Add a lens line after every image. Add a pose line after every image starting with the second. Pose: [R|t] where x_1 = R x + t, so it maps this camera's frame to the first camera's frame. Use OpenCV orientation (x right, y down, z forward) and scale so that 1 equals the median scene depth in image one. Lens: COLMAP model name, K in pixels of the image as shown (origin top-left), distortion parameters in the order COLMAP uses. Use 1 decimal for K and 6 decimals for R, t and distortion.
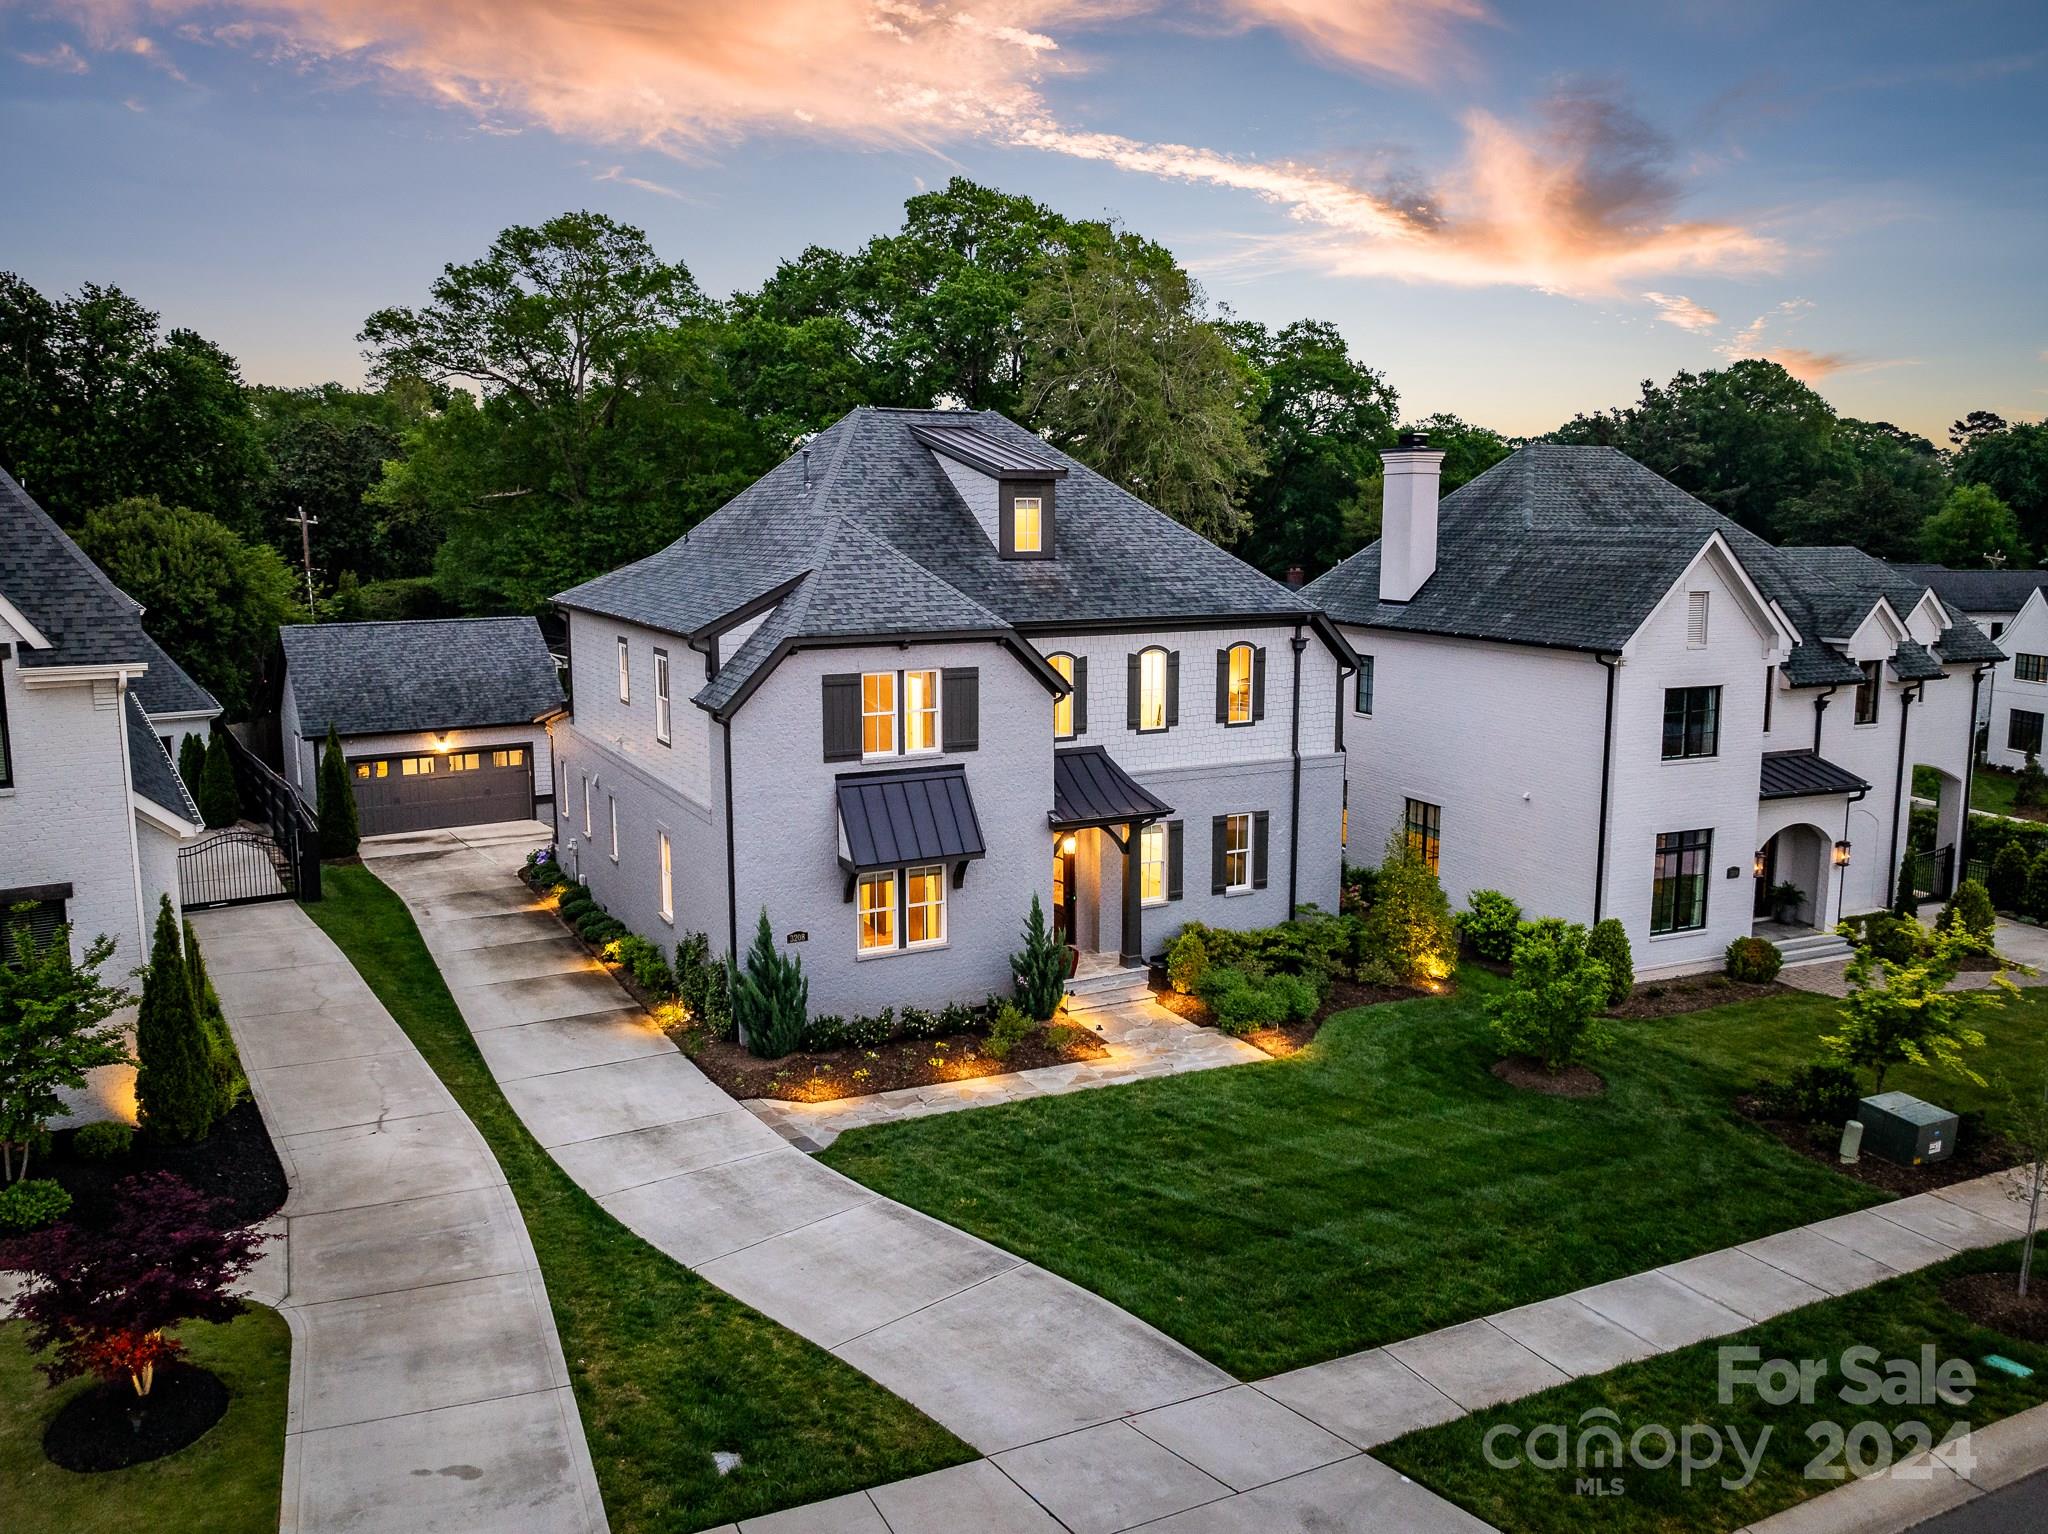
lens RADIAL K [[1518.6, 0, 994.7], [0, 1518.6, 765.5], [0, 0, 1]] dist [-0.006320, -0.086659]
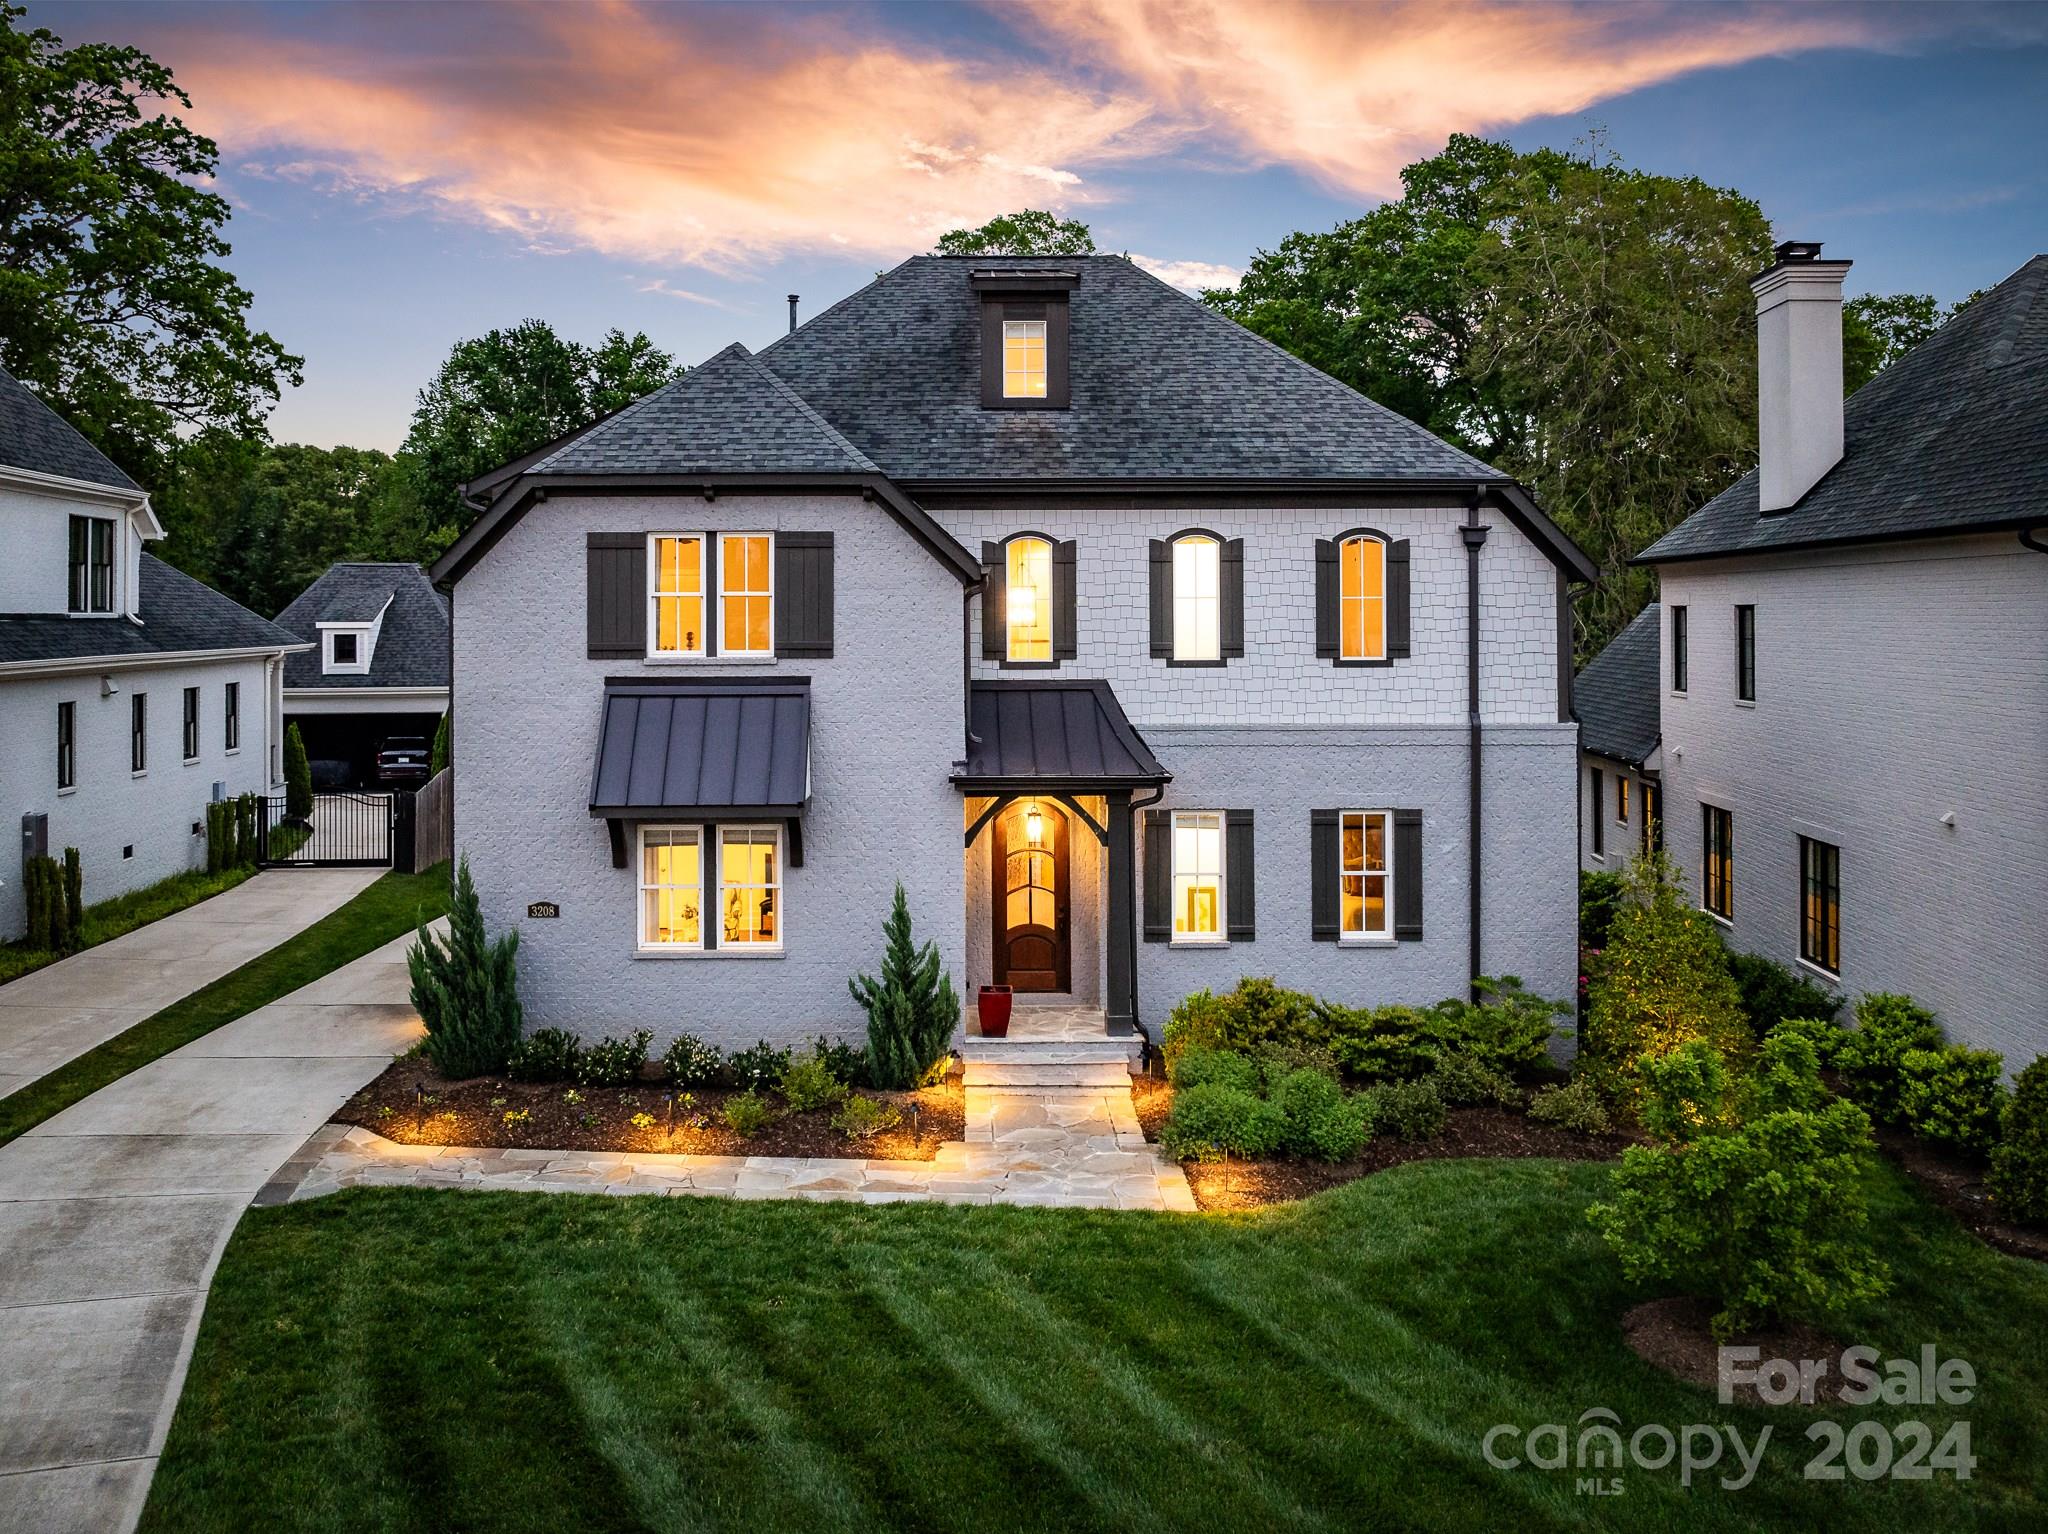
lens RADIAL K [[1536.8, 0, 1024.2], [0, 1536.8, 642.8], [0, 0, 1]] dist [-0.014547, -0.006538]
pose [[0.892367, 0.003819, -0.451294, 0.334684], [-0.073632, 0.987798, -0.137238, 0.063429], [0.445263, 0.155696, 0.881759, 0.404372]]
